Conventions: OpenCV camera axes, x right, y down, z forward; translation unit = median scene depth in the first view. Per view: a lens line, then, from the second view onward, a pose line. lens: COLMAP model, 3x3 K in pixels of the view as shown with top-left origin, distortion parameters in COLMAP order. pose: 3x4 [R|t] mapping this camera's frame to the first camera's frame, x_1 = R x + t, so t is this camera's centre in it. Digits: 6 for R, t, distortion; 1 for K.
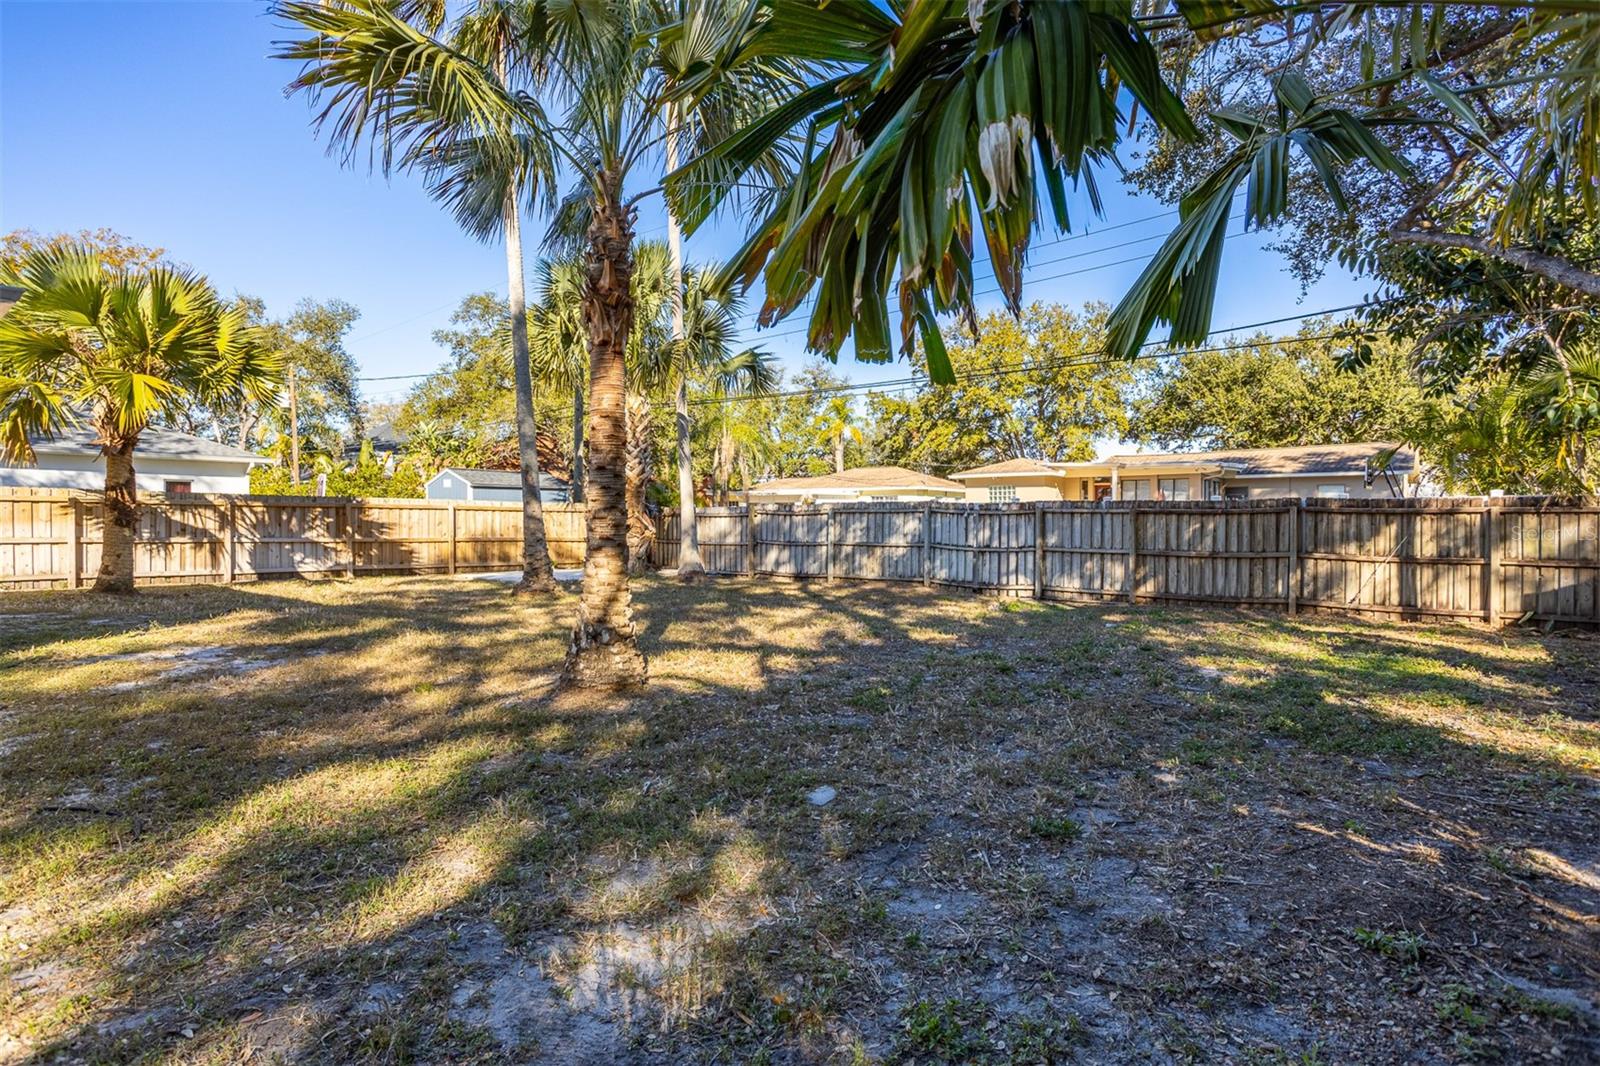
lens RADIAL K [[807.6, 0, 795.3], [0, 807.6, 529.0], [0, 0, 1]] dist [-0.042046, 0.037835]
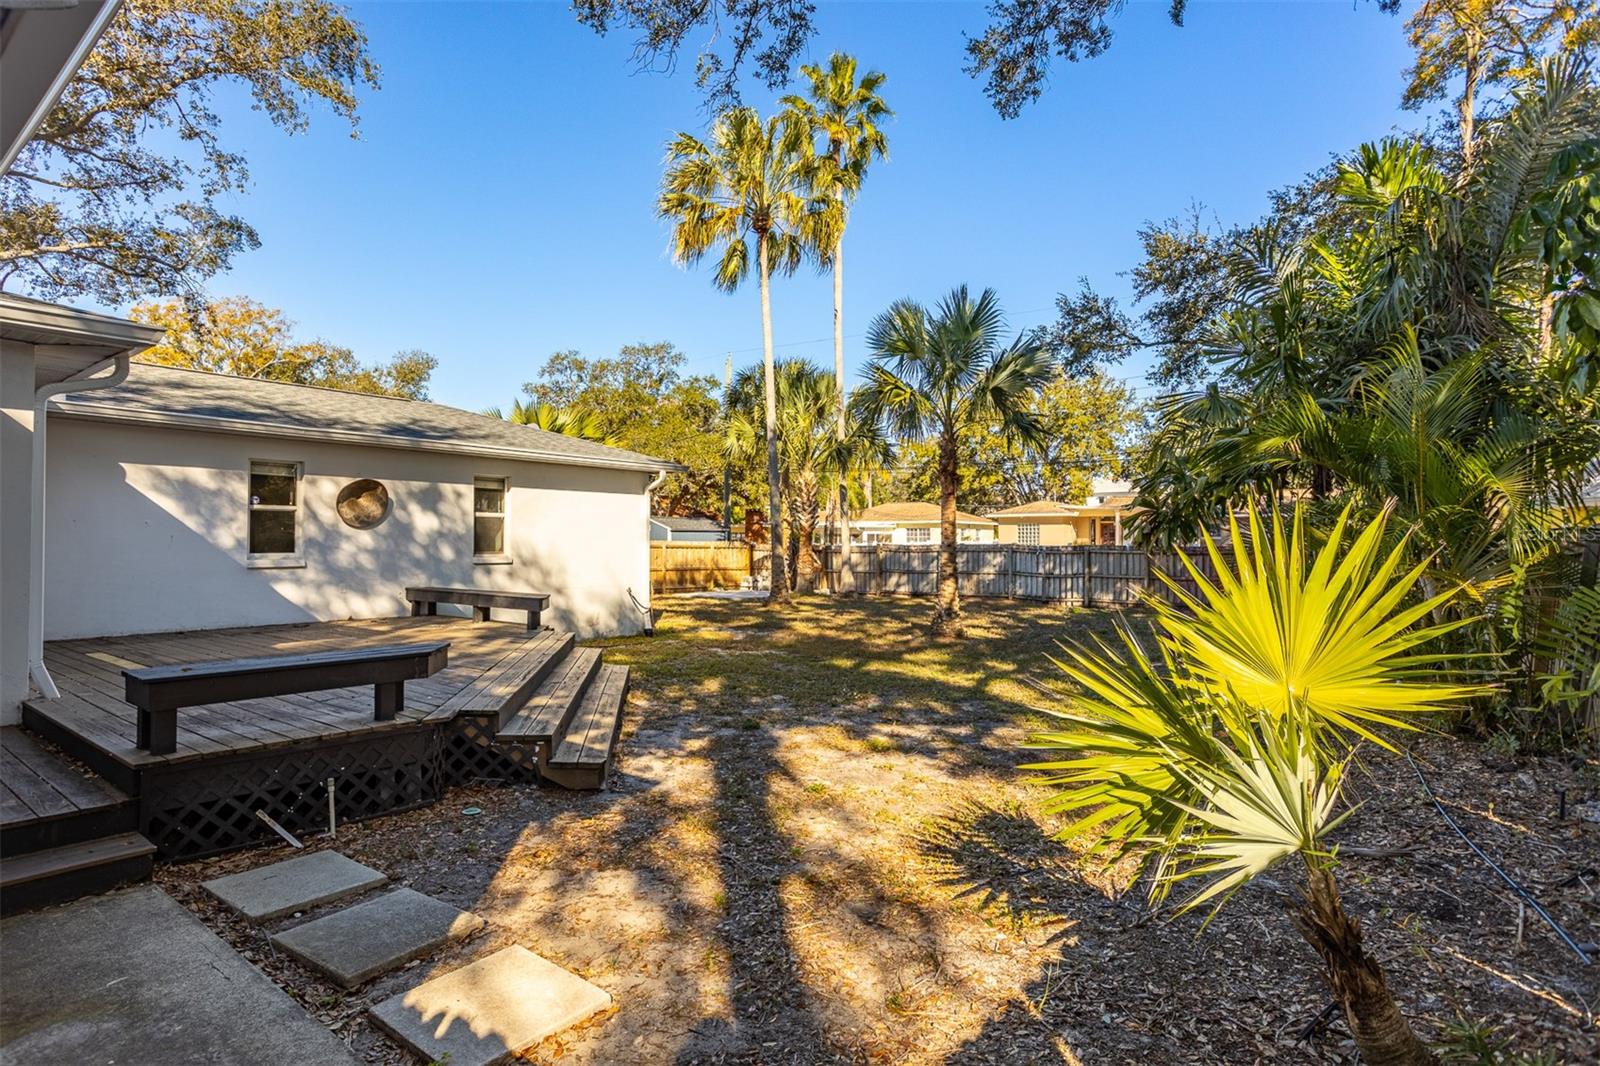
lens RADIAL K [[811.6, 0, 805.4], [0, 811.6, 524.9], [0, 0, 1]] dist [-0.036416, 0.019926]
pose [[0.999422, -0.000072, 0.034005, -0.238810], [0.001184, 0.999465, -0.032677, -0.017977], [-0.033985, 0.032698, 0.998887, -0.450773]]
